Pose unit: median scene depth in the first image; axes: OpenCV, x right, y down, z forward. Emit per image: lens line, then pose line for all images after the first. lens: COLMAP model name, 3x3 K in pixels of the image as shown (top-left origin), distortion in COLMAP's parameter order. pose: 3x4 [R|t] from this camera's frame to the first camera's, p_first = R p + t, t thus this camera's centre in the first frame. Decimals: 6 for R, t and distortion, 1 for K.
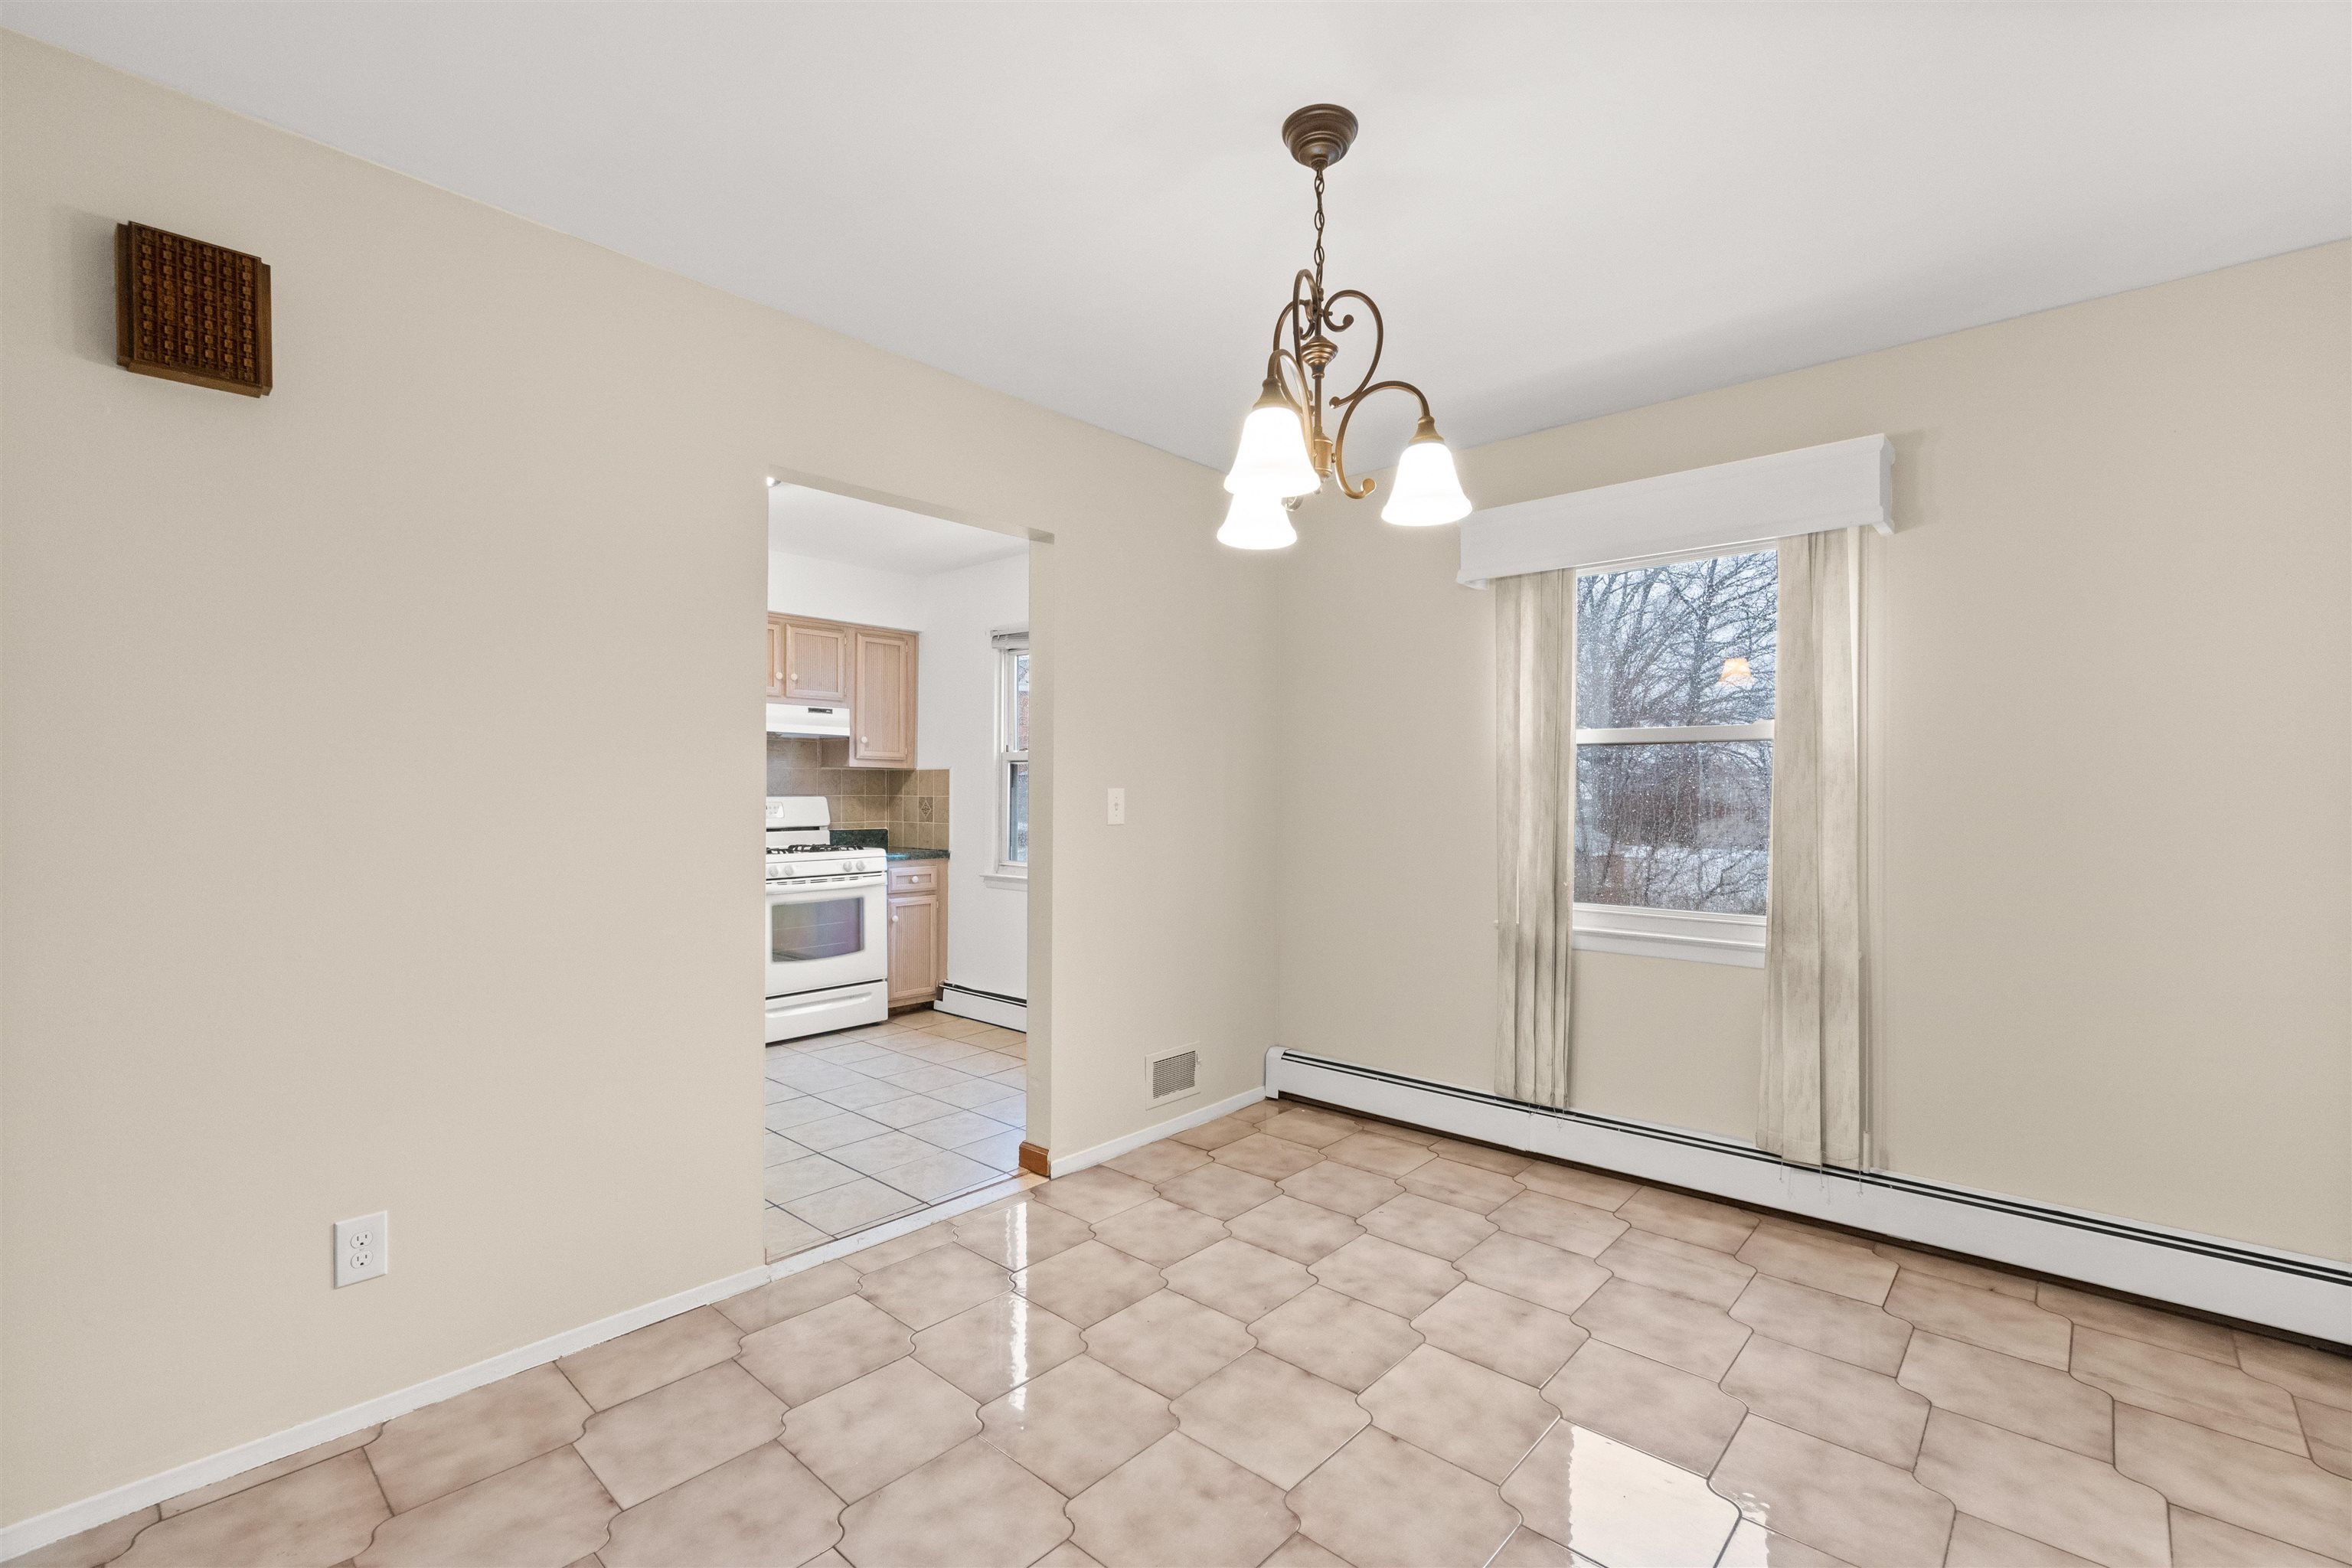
lens RADIAL K [[1021.2, 0, 1170.9], [0, 1021.2, 799.9], [0, 0, 1]] dist [-0.005757, 0.001040]
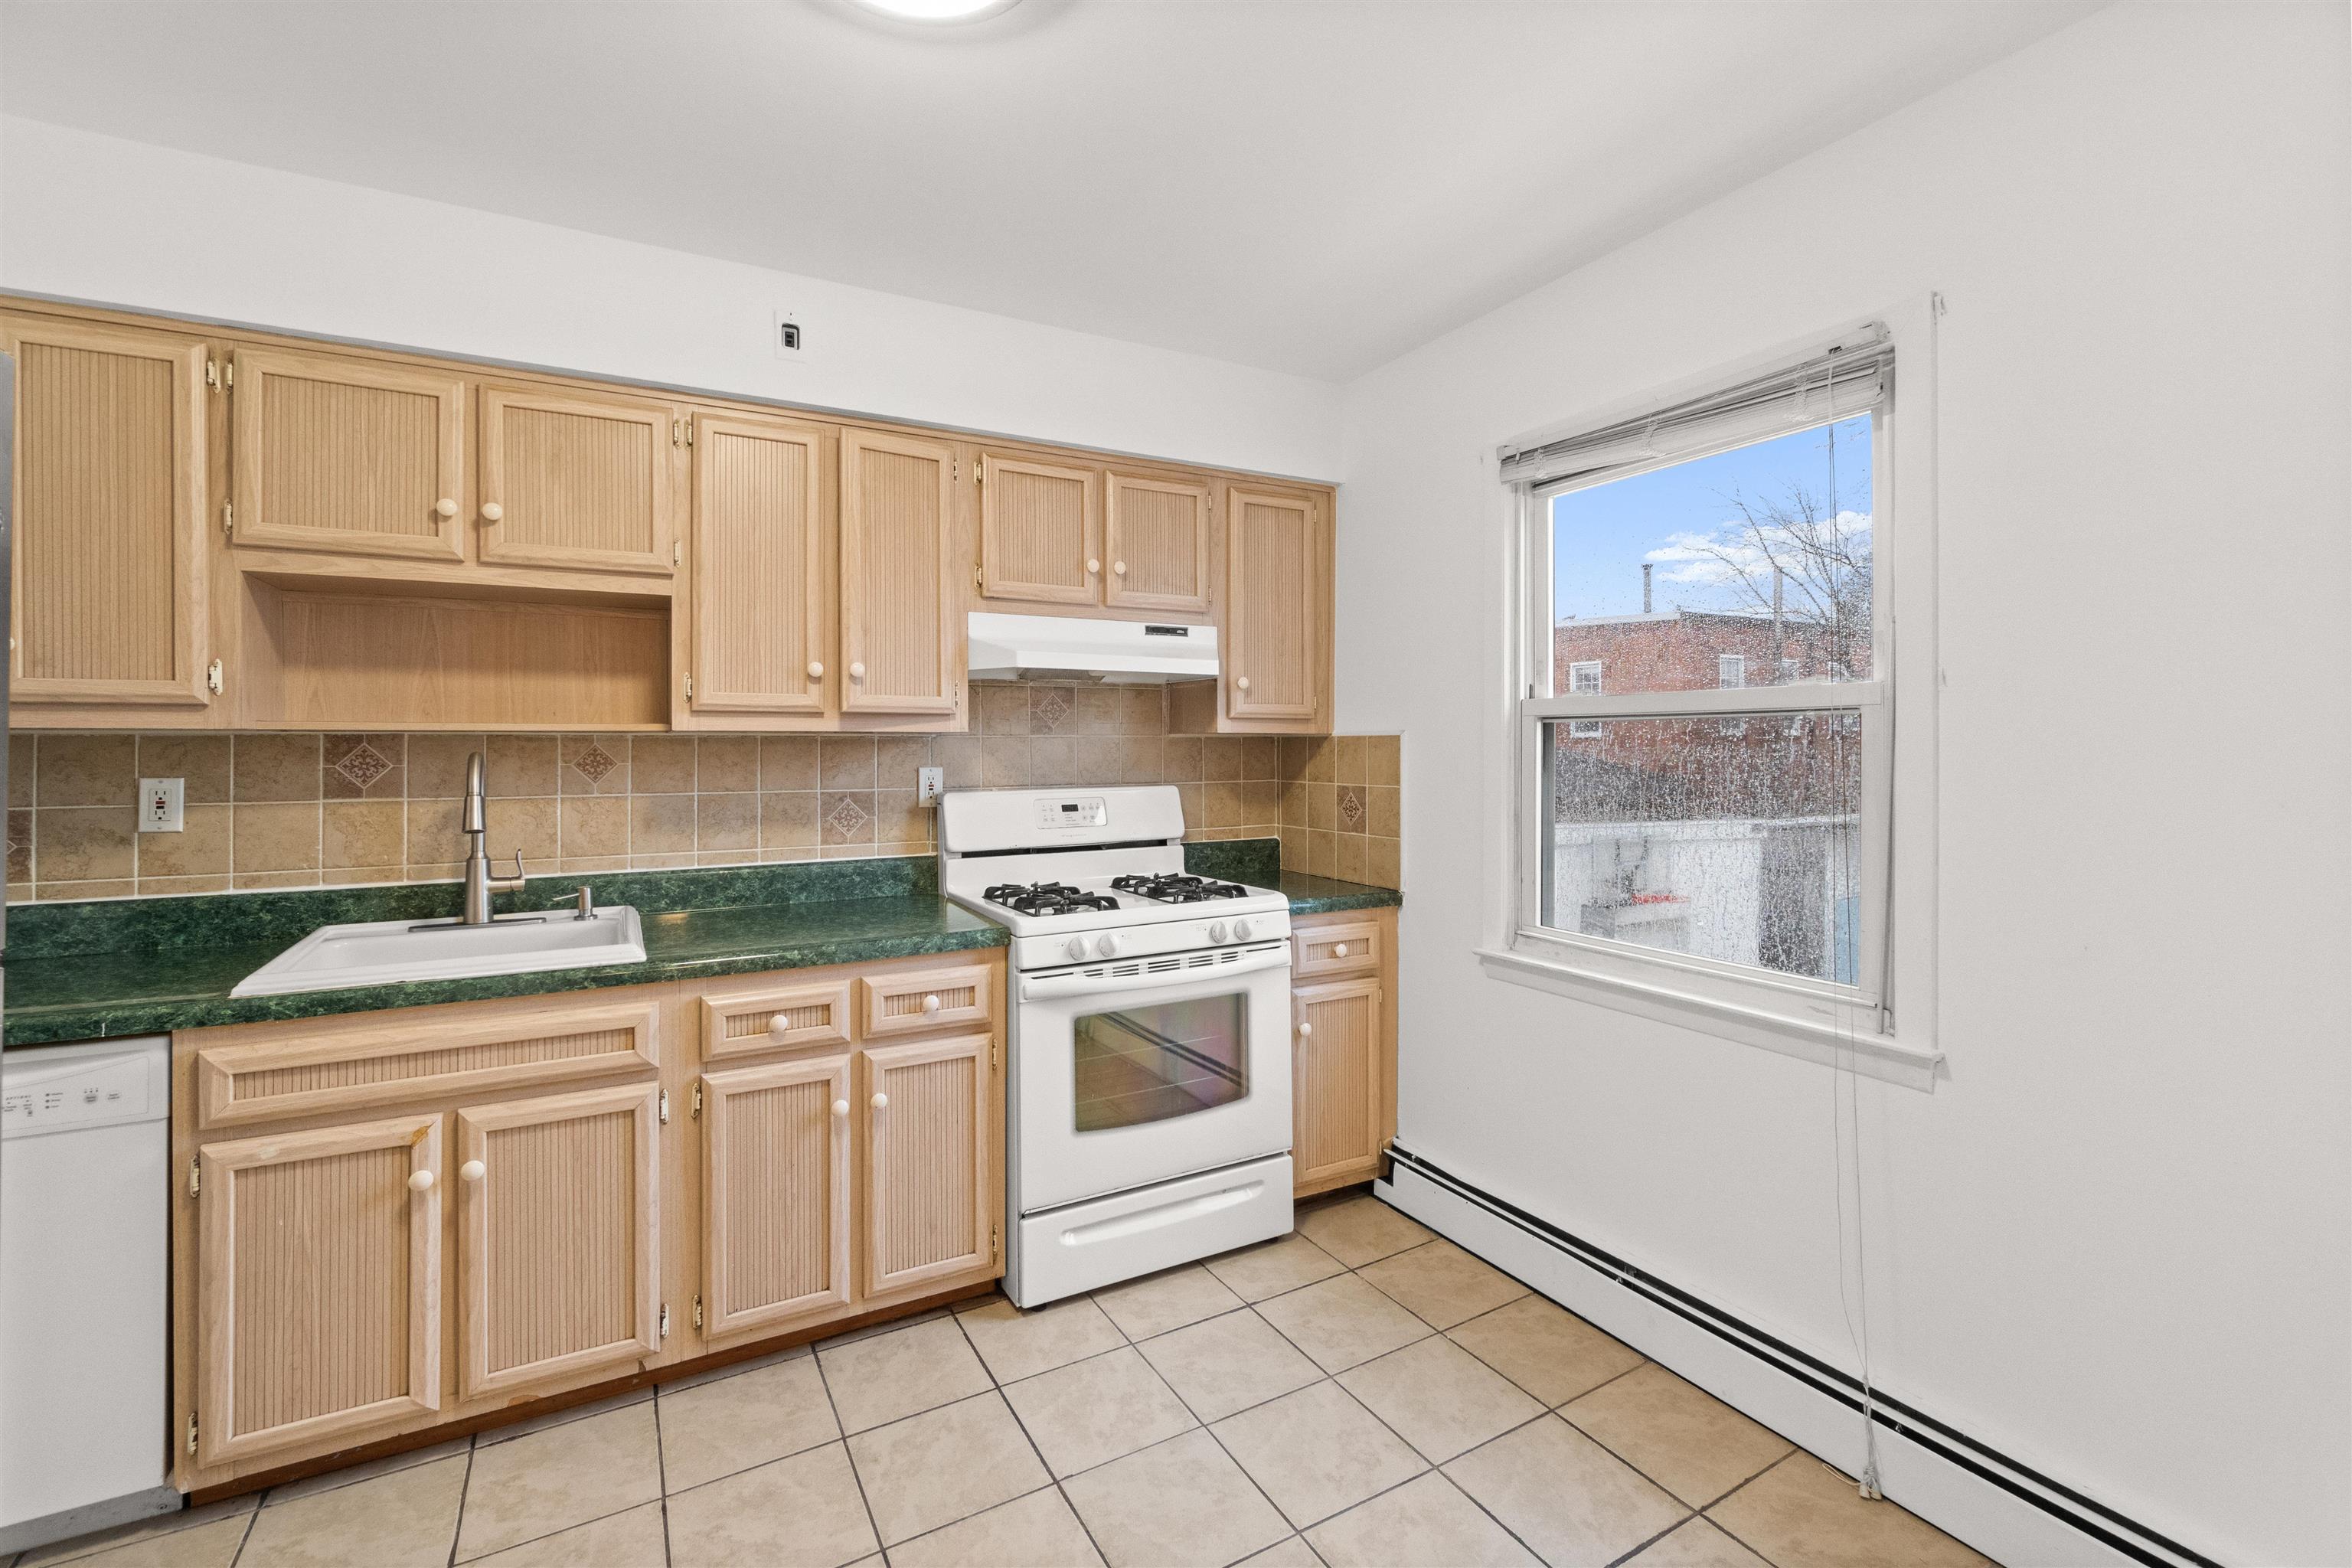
lens RADIAL K [[1021.2, 0, 1176.8], [0, 1021.2, 742.7], [0, 0, 1]] dist [-0.005757, 0.001040]
pose [[0.945905, -0.008249, -0.324340, -0.265294], [0.004720, 0.999921, -0.011665, -0.035001], [0.324410, 0.009503, 0.945869, 0.797127]]
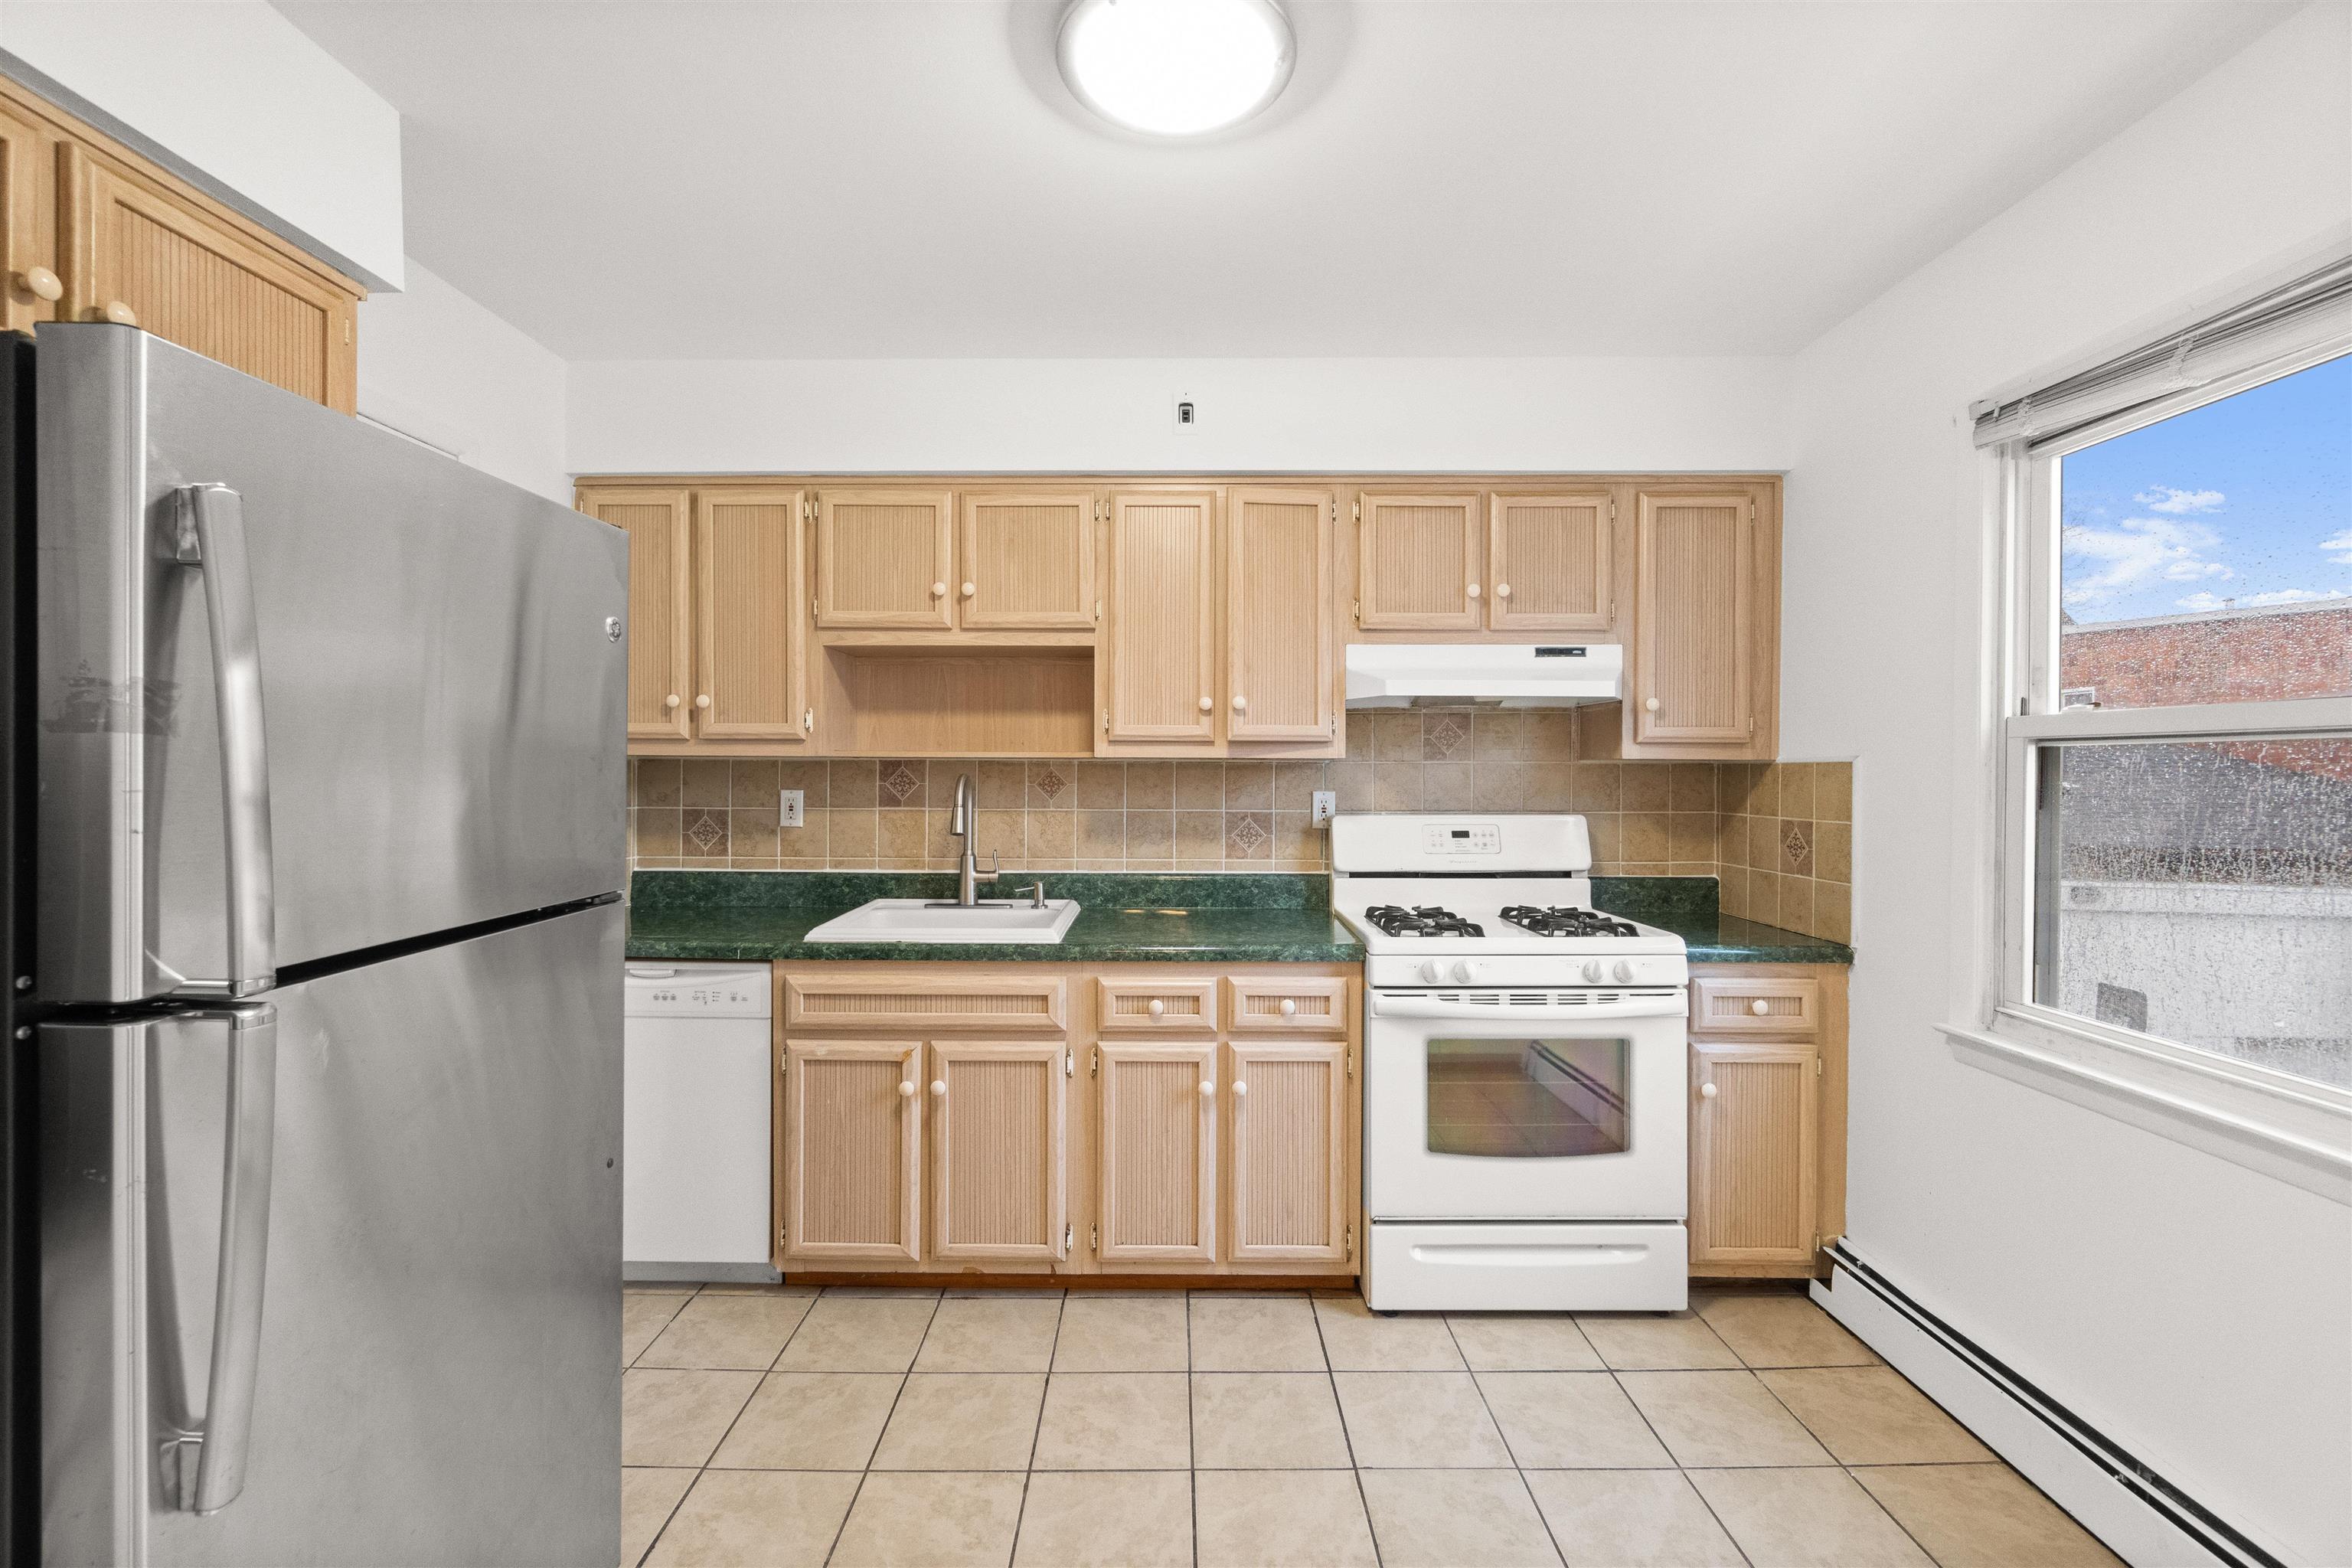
lens RADIAL K [[1021.2, 0, 1172.0], [0, 1021.2, 773.6], [0, 0, 1]] dist [-0.005757, 0.001040]
pose [[0.665950, -0.000890, -0.745996, -0.144412], [-0.006218, 0.999958, -0.006745, -0.034130], [0.745971, 0.009130, 0.665916, 0.831225]]
